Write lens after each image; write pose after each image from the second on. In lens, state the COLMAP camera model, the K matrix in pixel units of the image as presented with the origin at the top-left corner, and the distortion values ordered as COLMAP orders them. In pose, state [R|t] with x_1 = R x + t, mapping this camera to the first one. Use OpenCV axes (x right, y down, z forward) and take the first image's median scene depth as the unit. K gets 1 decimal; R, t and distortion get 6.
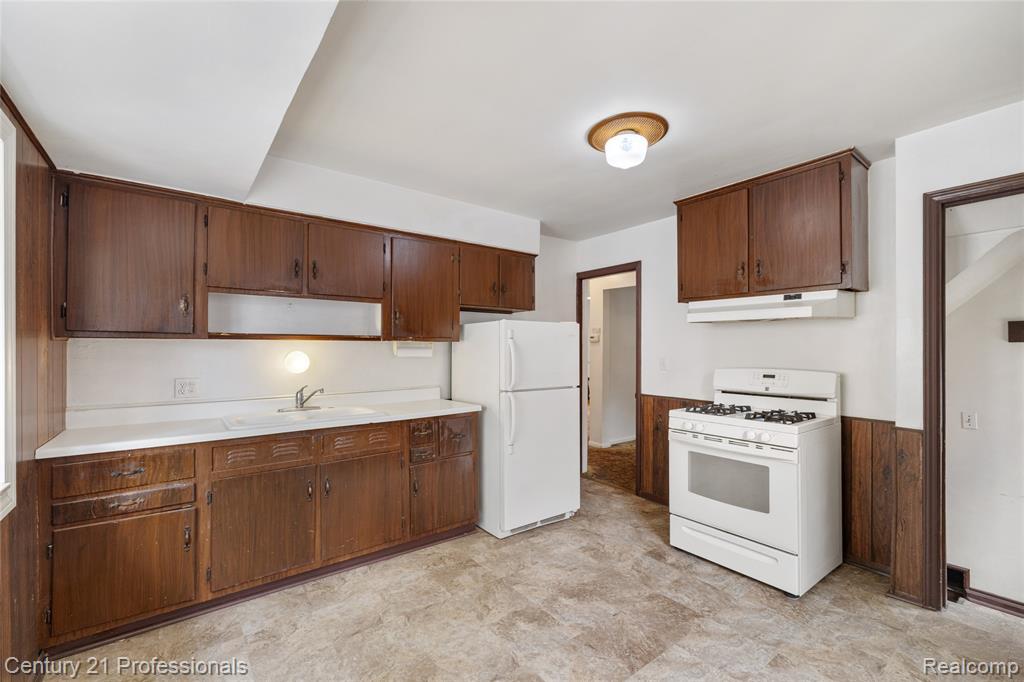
lens RADIAL K [[436.2, 0, 513.2], [0, 436.2, 345.1], [0, 0, 1]] dist [0.002544, 0.000164]
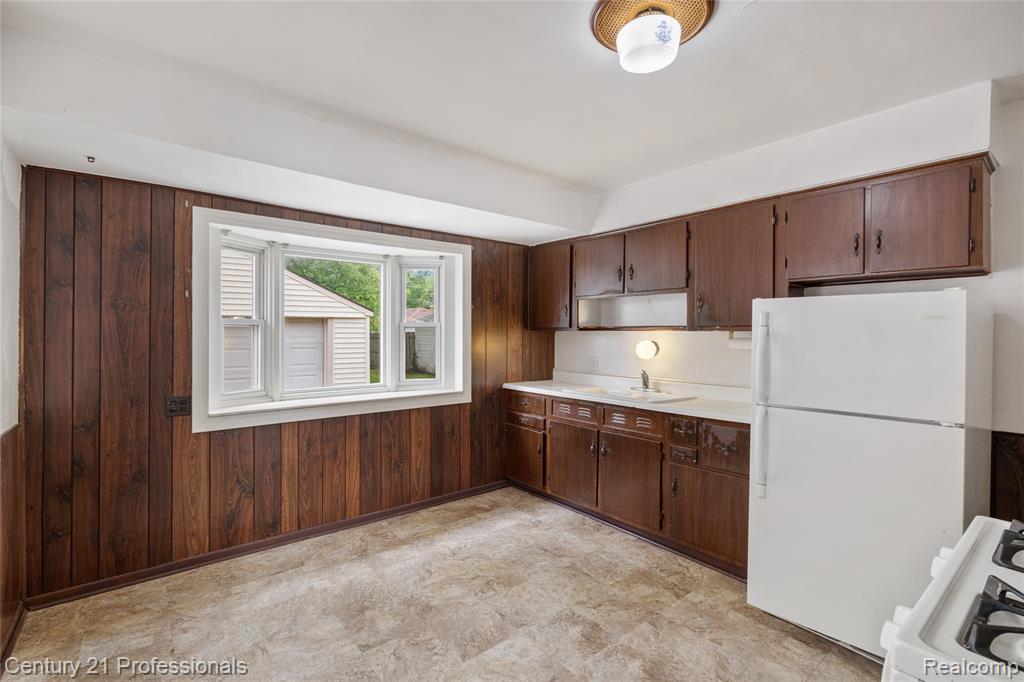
lens RADIAL K [[469.9, 0, 515.8], [0, 469.9, 336.3], [0, 0, 1]] dist [0.001663, -0.000033]
pose [[0.027051, 0.002895, -0.999630, 0.856142], [-0.001172, 0.999995, 0.002864, -0.001124], [0.999633, 0.001094, 0.027055, 0.691223]]
